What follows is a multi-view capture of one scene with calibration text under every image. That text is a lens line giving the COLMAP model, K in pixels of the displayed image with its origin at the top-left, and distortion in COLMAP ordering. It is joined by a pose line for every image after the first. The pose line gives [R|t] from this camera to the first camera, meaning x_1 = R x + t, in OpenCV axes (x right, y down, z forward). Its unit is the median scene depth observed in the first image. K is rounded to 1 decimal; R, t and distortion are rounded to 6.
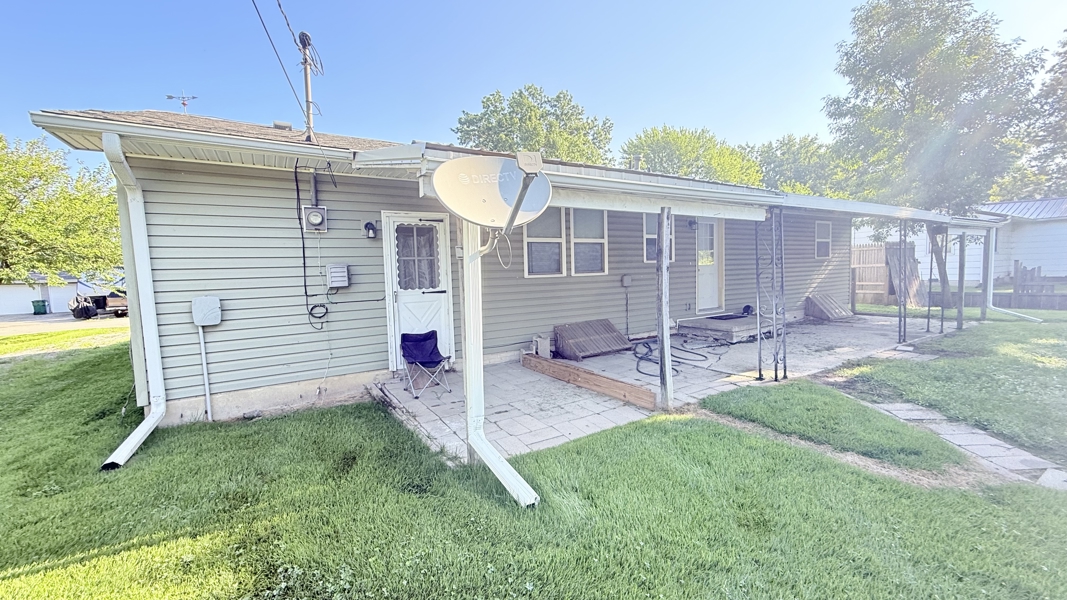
lens RADIAL K [[422.0, 0, 532.1], [0, 422.0, 301.0], [0, 0, 1]] dist [-0.001419, -0.000201]
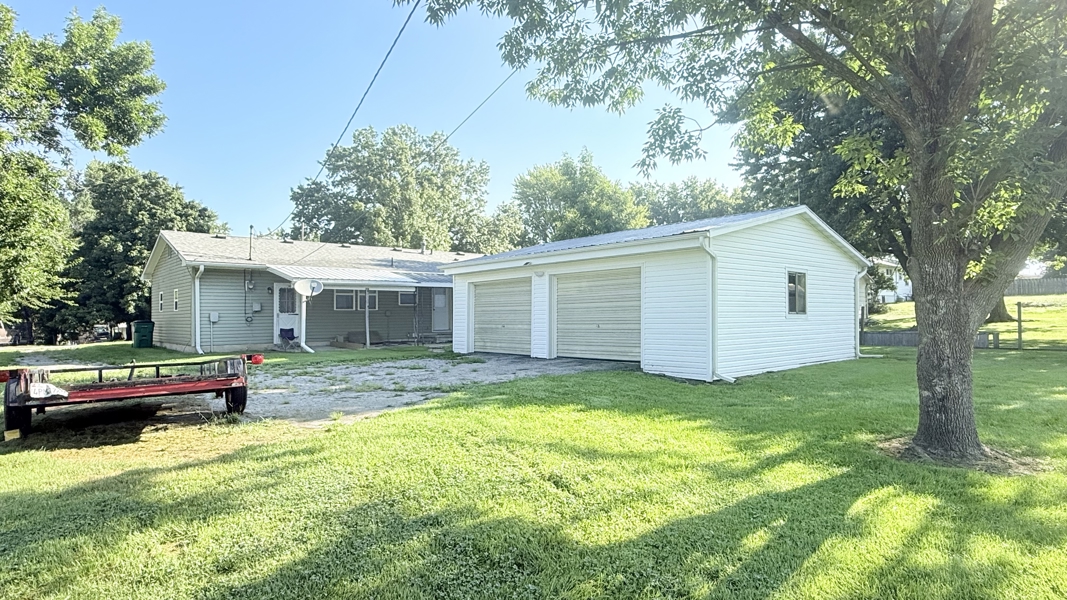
lens RADIAL K [[578.6, 0, 536.1], [0, 578.6, 304.5], [0, 0, 1]] dist [0.001343, 0.000036]
pose [[0.984531, 0.026804, 0.173147, 0.320848], [-0.010933, 0.995701, -0.091975, 0.119773], [-0.174868, 0.088659, 0.980592, -1.431149]]
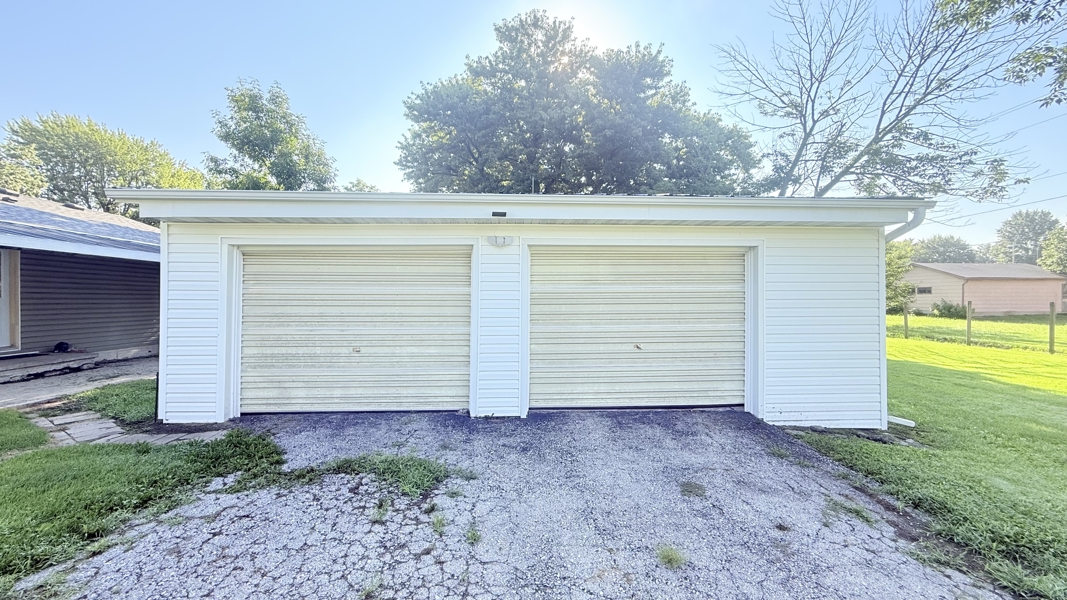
lens RADIAL K [[422.0, 0, 533.8], [0, 422.0, 299.6], [0, 0, 1]] dist [-0.001419, -0.000201]
pose [[0.482797, 0.035488, 0.875013, 0.161648], [0.042225, 0.997073, -0.063736, 0.016413], [-0.874714, 0.067719, 0.479885, -0.321262]]
